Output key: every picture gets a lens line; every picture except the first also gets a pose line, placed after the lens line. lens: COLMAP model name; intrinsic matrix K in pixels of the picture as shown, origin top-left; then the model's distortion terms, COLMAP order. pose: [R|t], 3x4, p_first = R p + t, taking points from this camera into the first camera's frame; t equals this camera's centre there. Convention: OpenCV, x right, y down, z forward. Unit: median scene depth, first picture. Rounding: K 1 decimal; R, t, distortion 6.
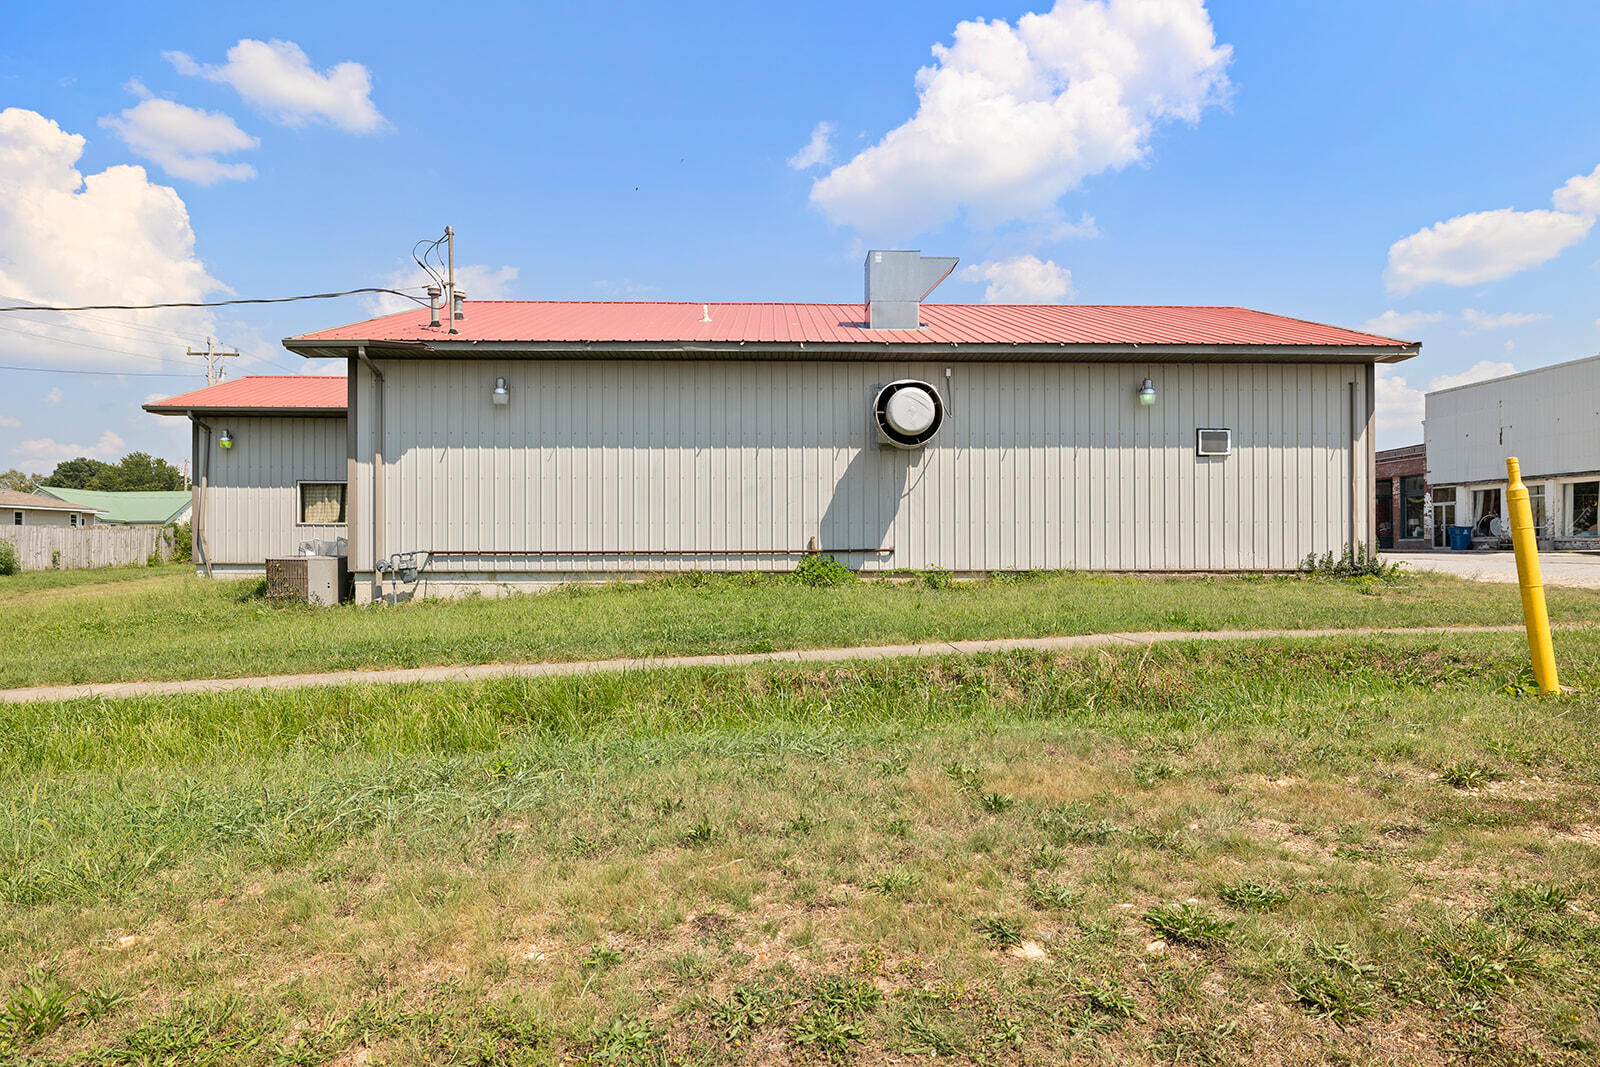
lens RADIAL K [[979.8, 0, 800.0], [0, 979.8, 533.5], [0, 0, 1]] dist [0.001169, 0.000291]
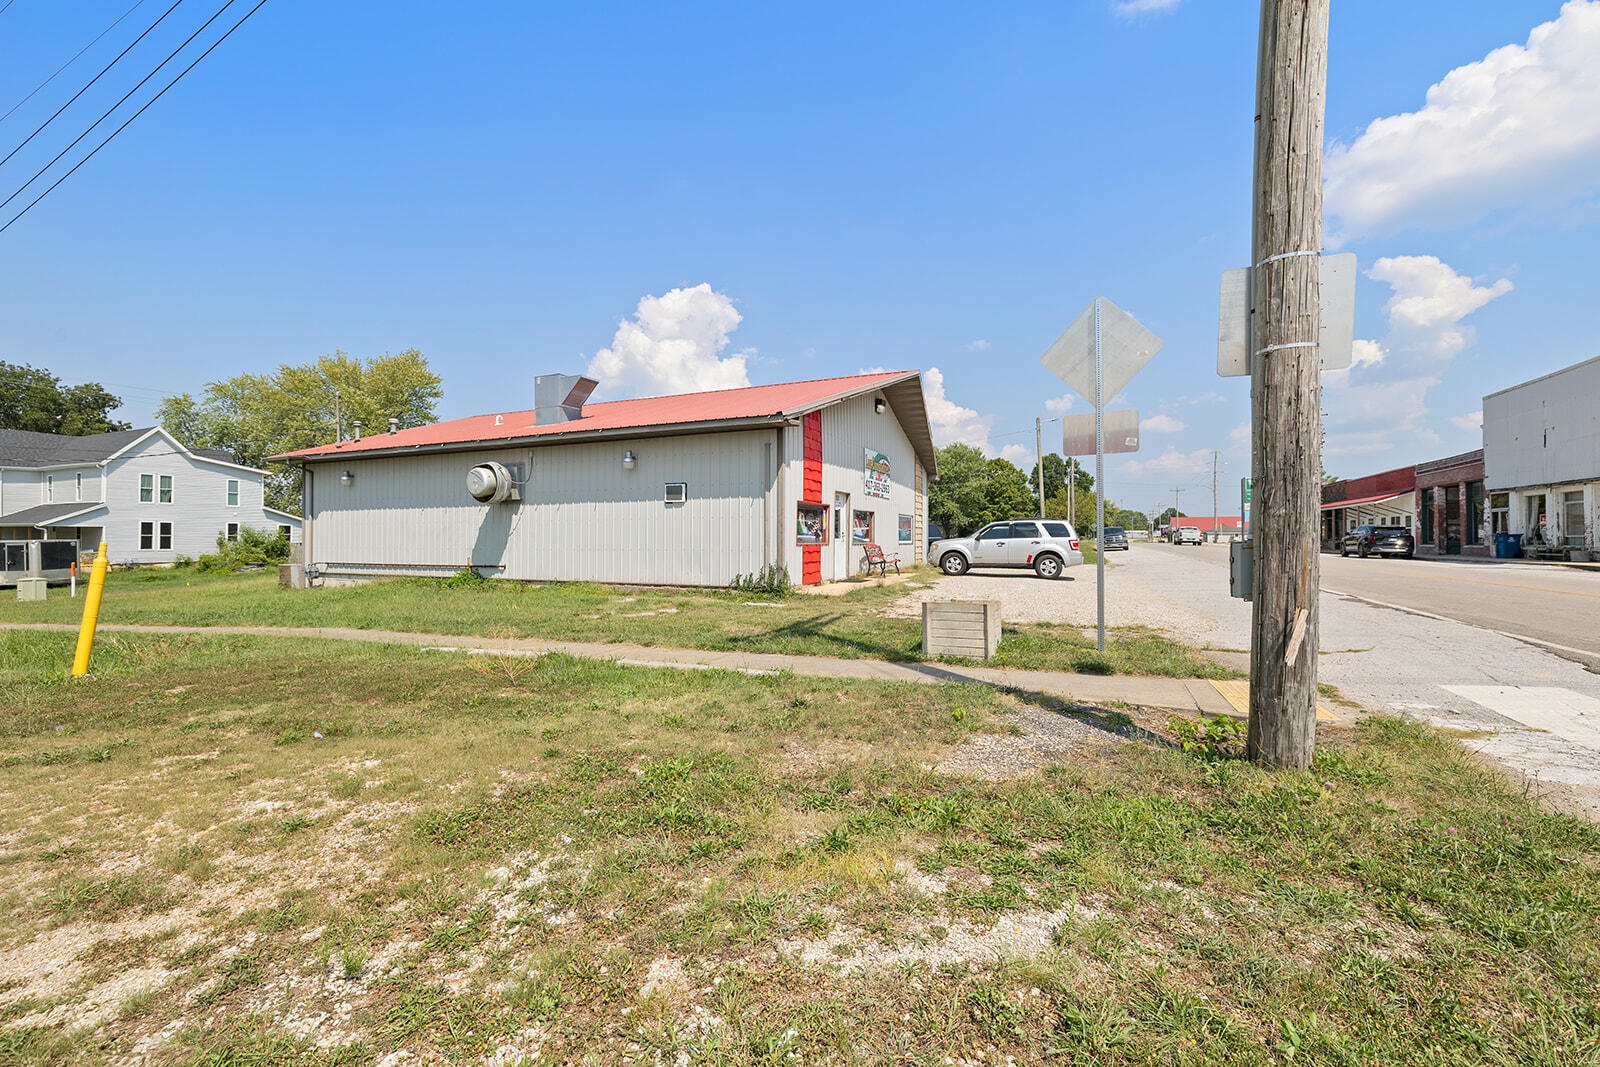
lens RADIAL K [[681.8, 0, 800.0], [0, 681.8, 533.5], [0, 0, 1]] dist [0.000646, -0.000019]
pose [[0.881620, -0.003063, -0.471950, 1.033148], [0.005686, 0.999975, 0.004131, -0.038603], [0.471926, -0.006326, 0.881615, 0.225153]]
